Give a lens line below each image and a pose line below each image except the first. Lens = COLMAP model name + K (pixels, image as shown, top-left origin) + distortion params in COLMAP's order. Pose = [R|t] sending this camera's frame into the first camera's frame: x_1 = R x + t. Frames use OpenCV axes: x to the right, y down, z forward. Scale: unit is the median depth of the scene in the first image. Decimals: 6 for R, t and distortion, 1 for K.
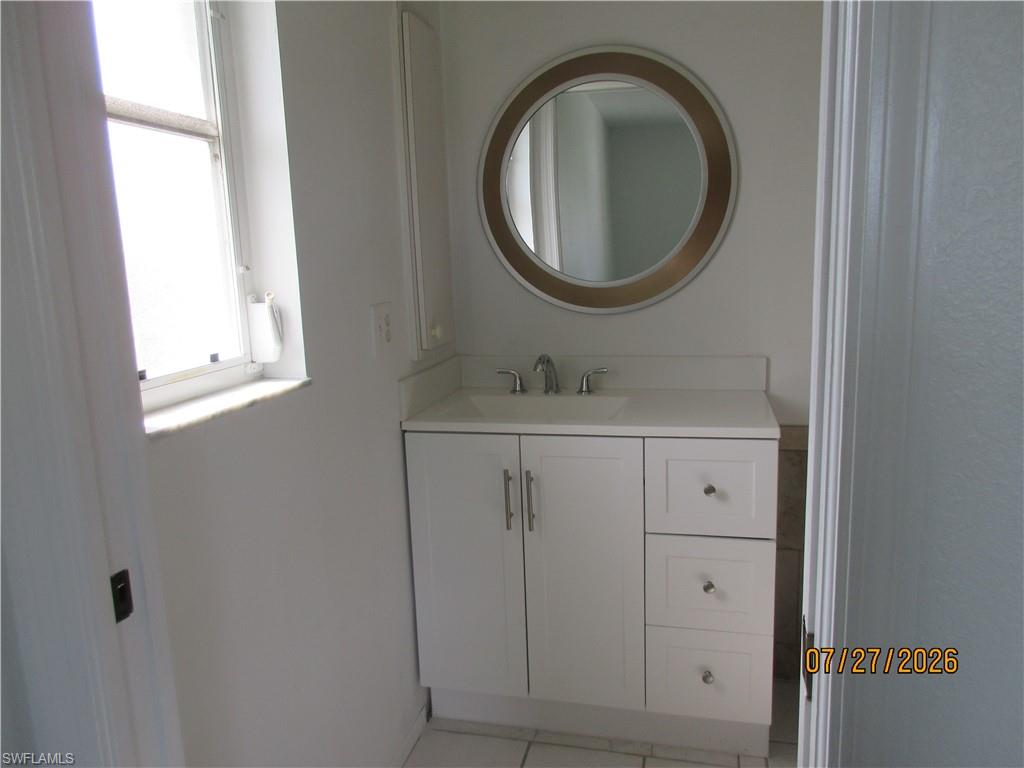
lens RADIAL K [[762.7, 0, 509.8], [0, 762.7, 368.3], [0, 0, 1]] dist [-0.007991, 0.002440]
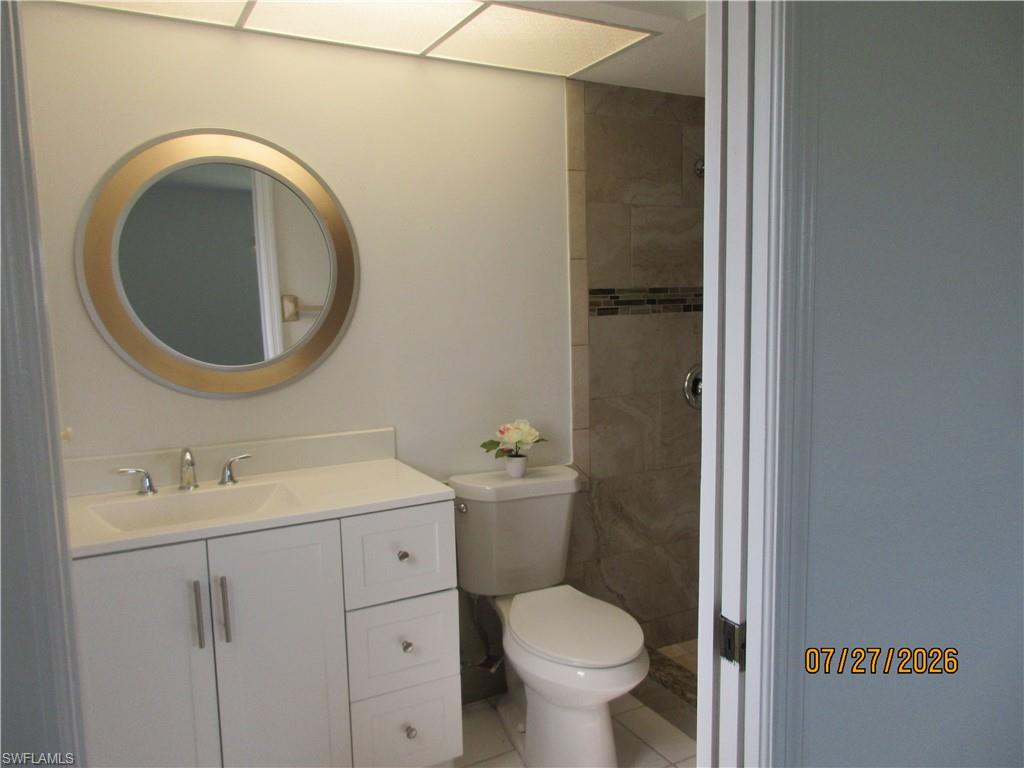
lens RADIAL K [[762.7, 0, 509.8], [0, 762.7, 368.3], [0, 0, 1]] dist [-0.007991, 0.002440]
pose [[0.739810, -0.038389, 0.671719, -0.338501], [0.099865, 0.993578, -0.053204, -0.033876], [-0.665363, 0.106442, 0.738893, 0.057991]]
